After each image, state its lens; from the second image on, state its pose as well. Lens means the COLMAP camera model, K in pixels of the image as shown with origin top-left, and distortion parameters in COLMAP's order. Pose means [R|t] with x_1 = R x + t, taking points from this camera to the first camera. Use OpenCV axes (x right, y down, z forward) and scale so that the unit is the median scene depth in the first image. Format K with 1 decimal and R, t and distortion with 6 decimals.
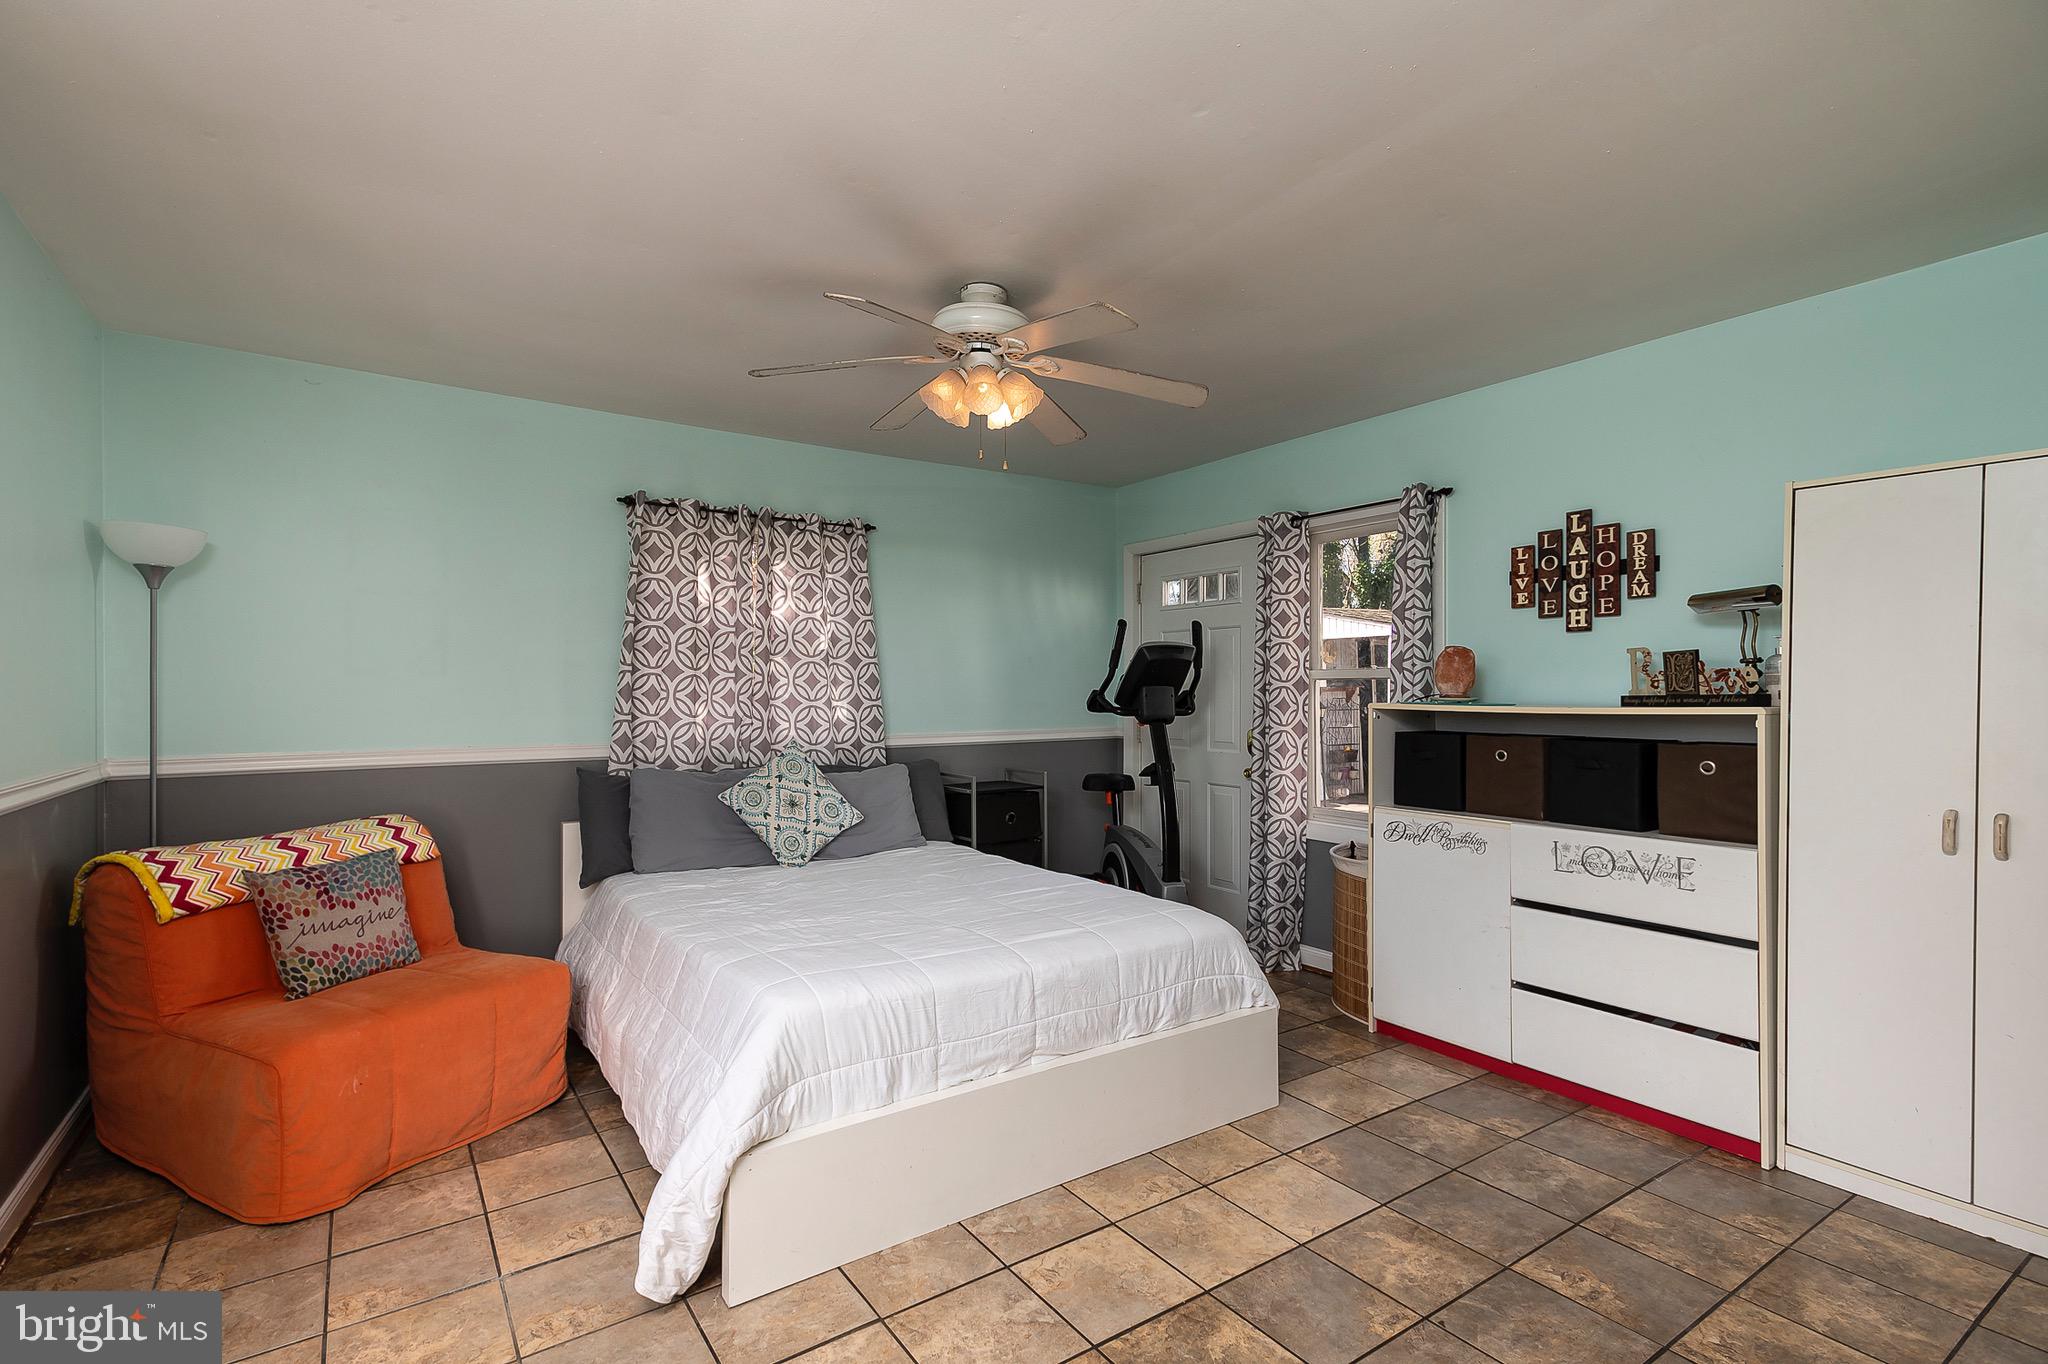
lens RADIAL K [[954.0, 0, 1021.7], [0, 954.0, 694.6], [0, 0, 1]] dist [0.033677, -0.006988]
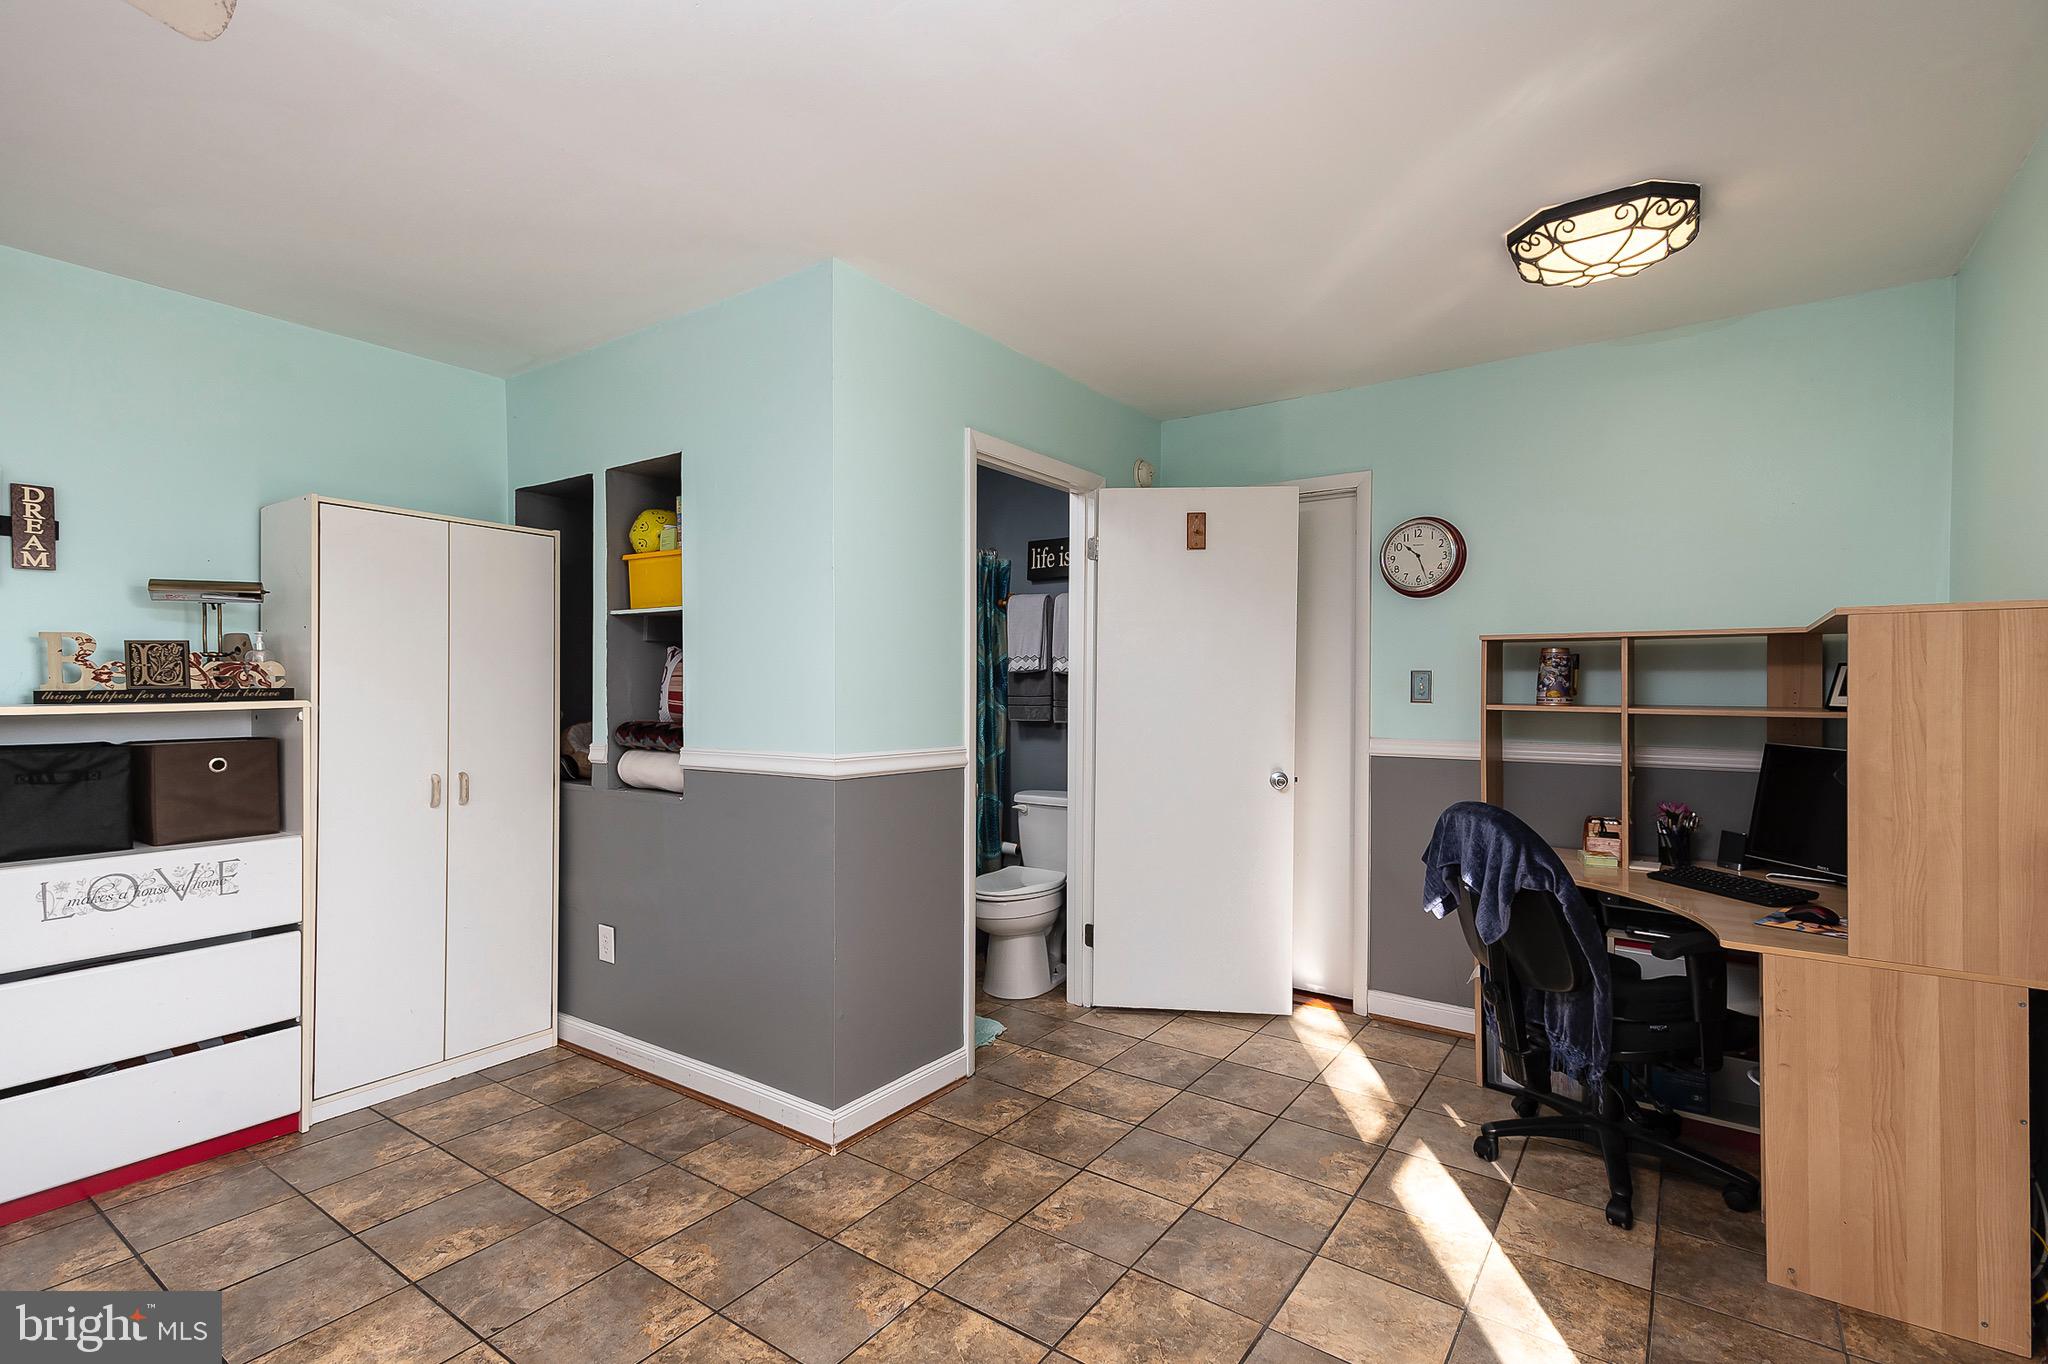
lens RADIAL K [[954.0, 0, 1022.7], [0, 954.0, 682.3], [0, 0, 1]] dist [0.033677, -0.006988]
pose [[-0.344111, -0.001536, 0.938928, -0.463314], [-0.001237, 0.999999, 0.001183, -0.008620], [-0.938928, -0.000754, -0.344112, 0.569431]]
